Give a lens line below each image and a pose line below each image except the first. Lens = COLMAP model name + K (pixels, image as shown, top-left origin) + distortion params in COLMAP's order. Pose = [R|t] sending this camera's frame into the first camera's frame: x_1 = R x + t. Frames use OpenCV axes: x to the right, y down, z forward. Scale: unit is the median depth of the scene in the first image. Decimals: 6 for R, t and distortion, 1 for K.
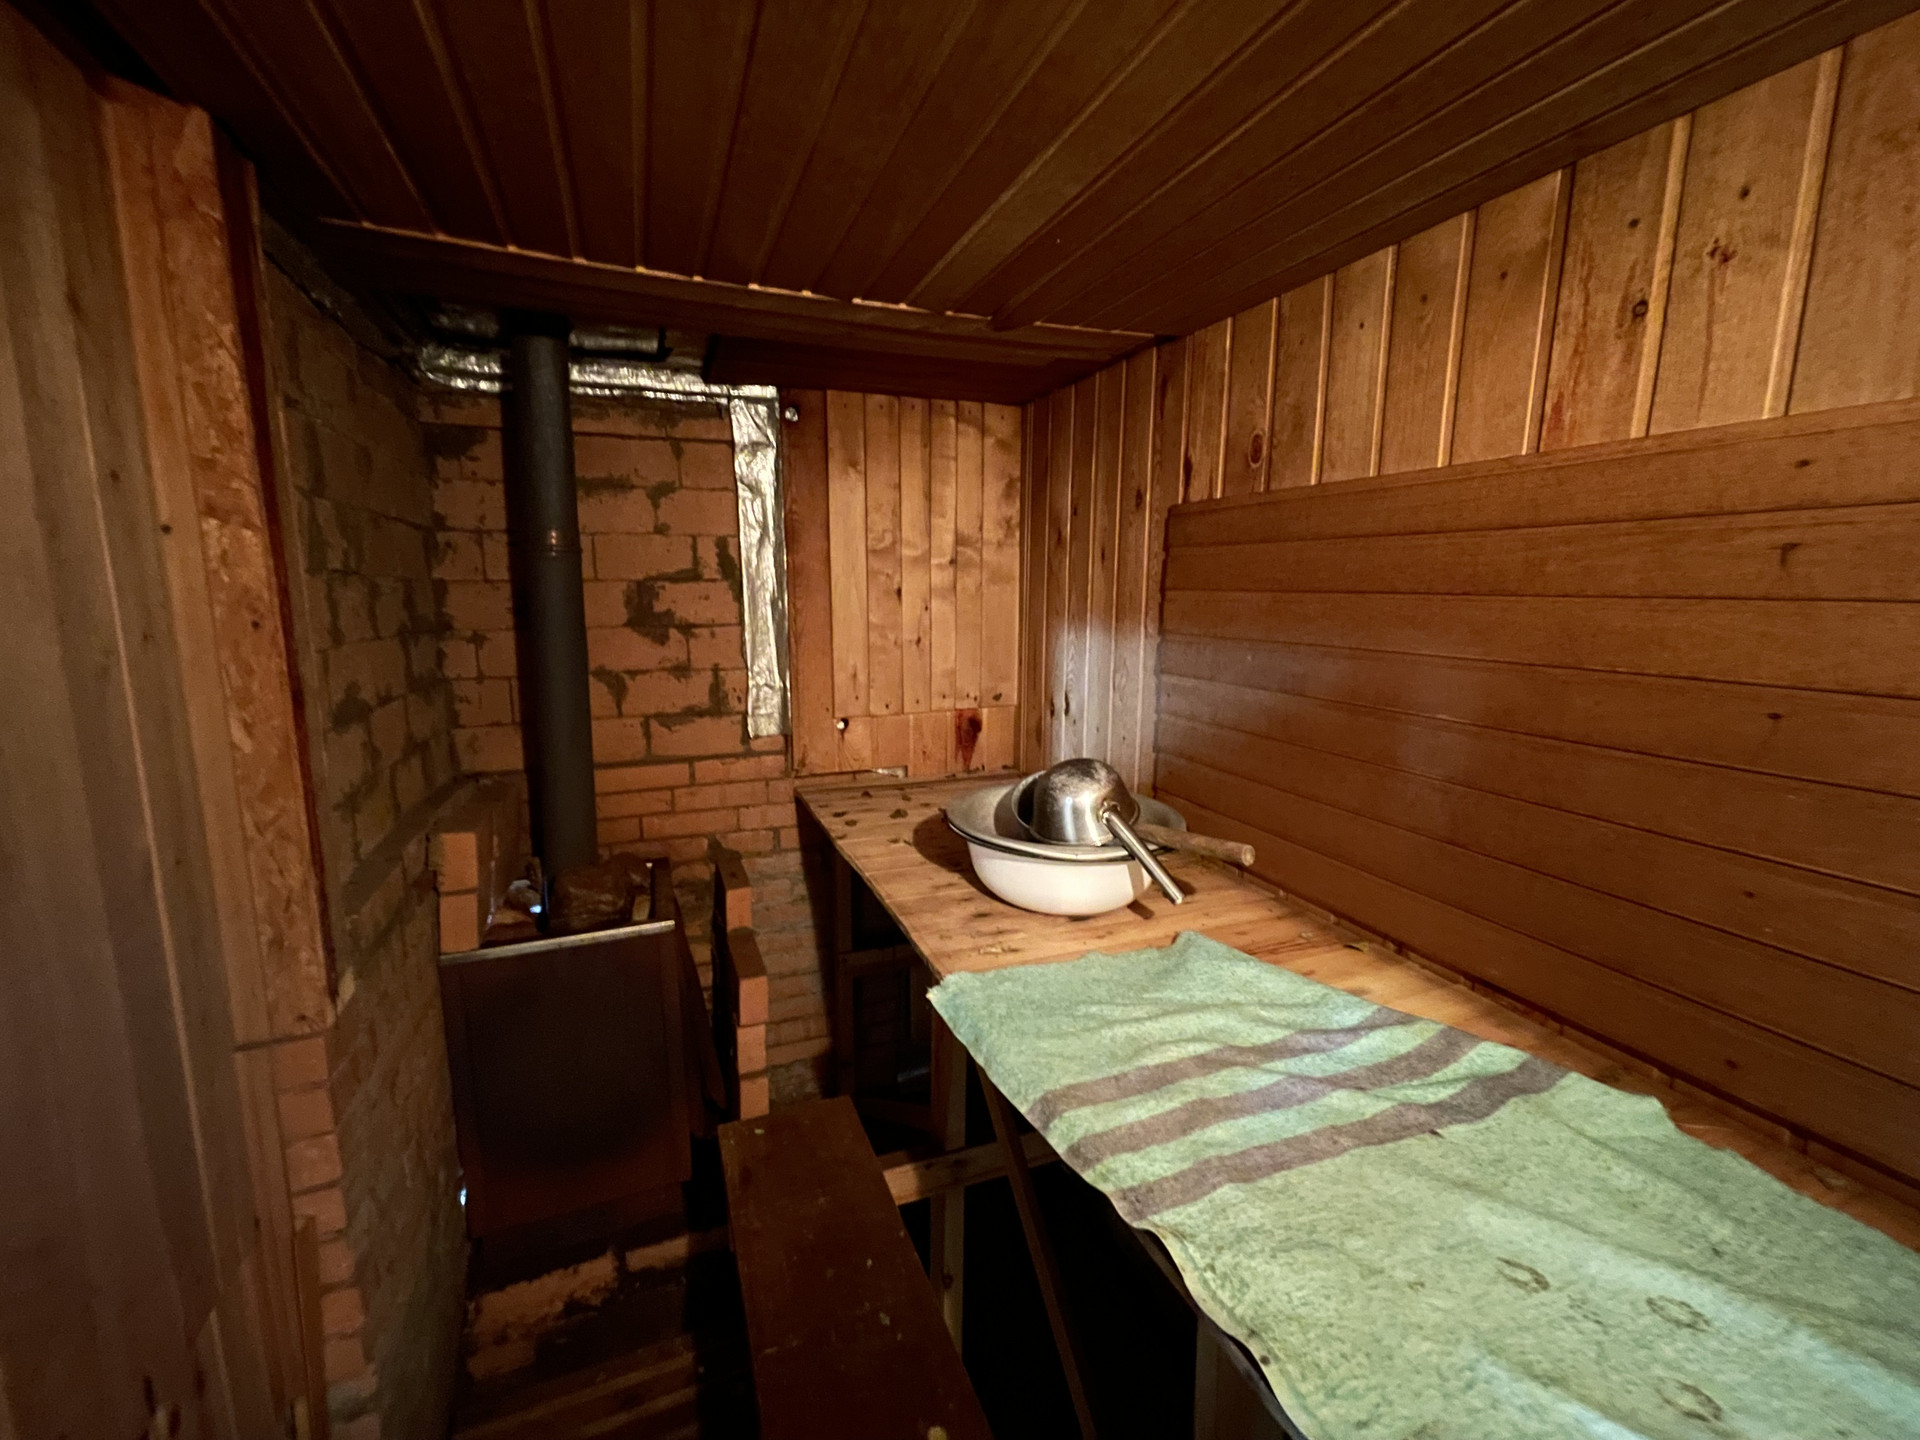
lens RADIAL K [[779.3, 0, 956.7], [0, 779.3, 712.4], [0, 0, 1]] dist [-0.002350, 0.000531]
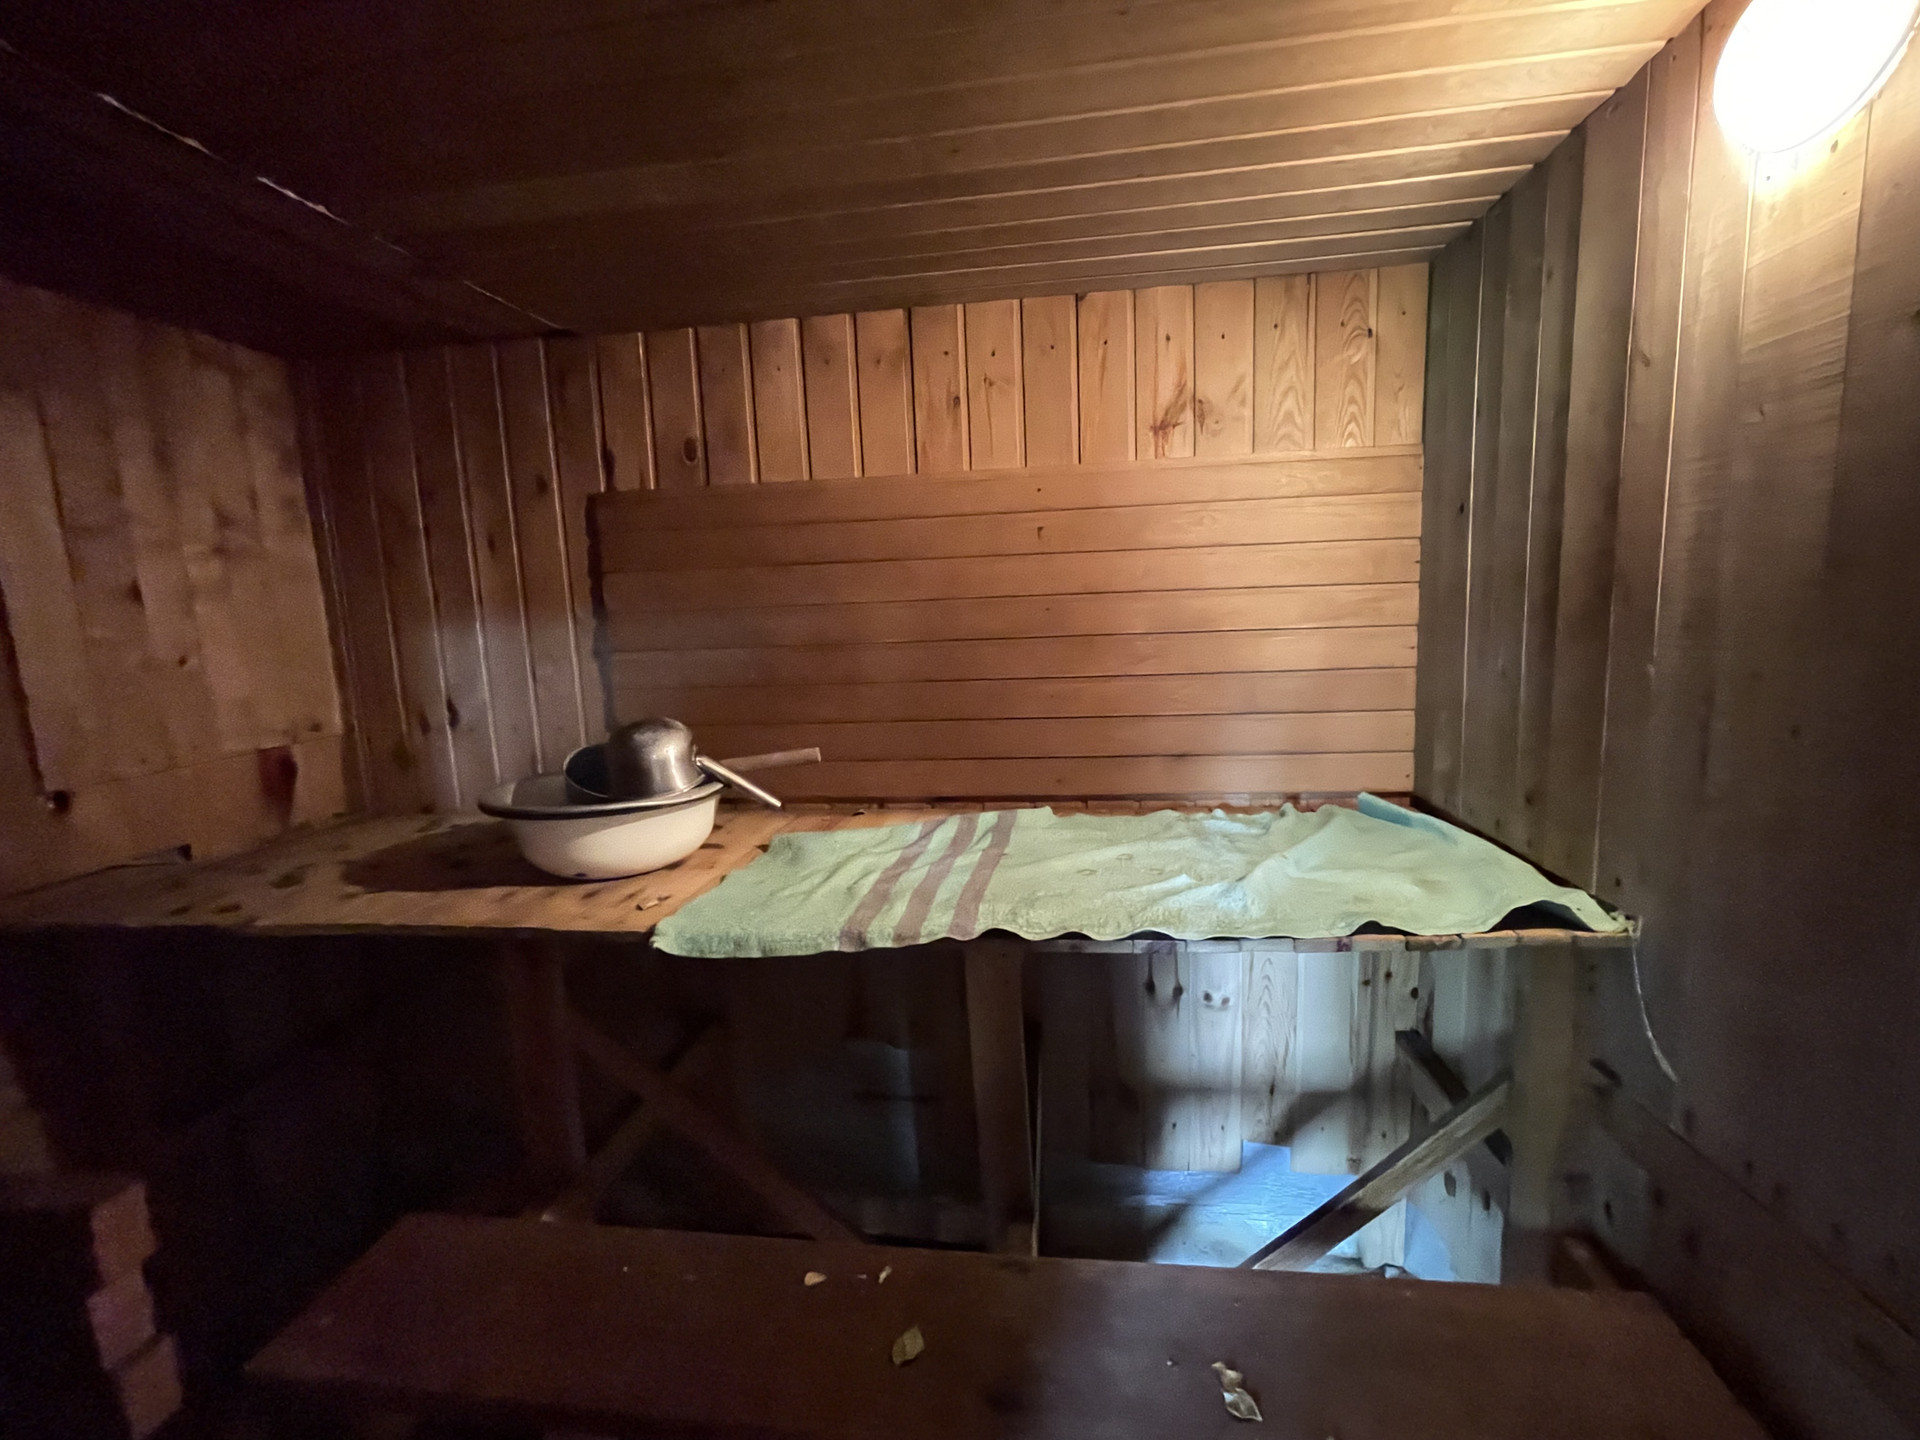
lens RADIAL K [[779.3, 0, 958.1], [0, 779.3, 716.8], [0, 0, 1]] dist [-0.002350, 0.000531]
pose [[0.492324, -0.147176, 0.857879, -0.563412], [0.180596, 0.981425, 0.064730, 0.068059], [-0.851470, 0.123062, 0.509759, 0.101979]]
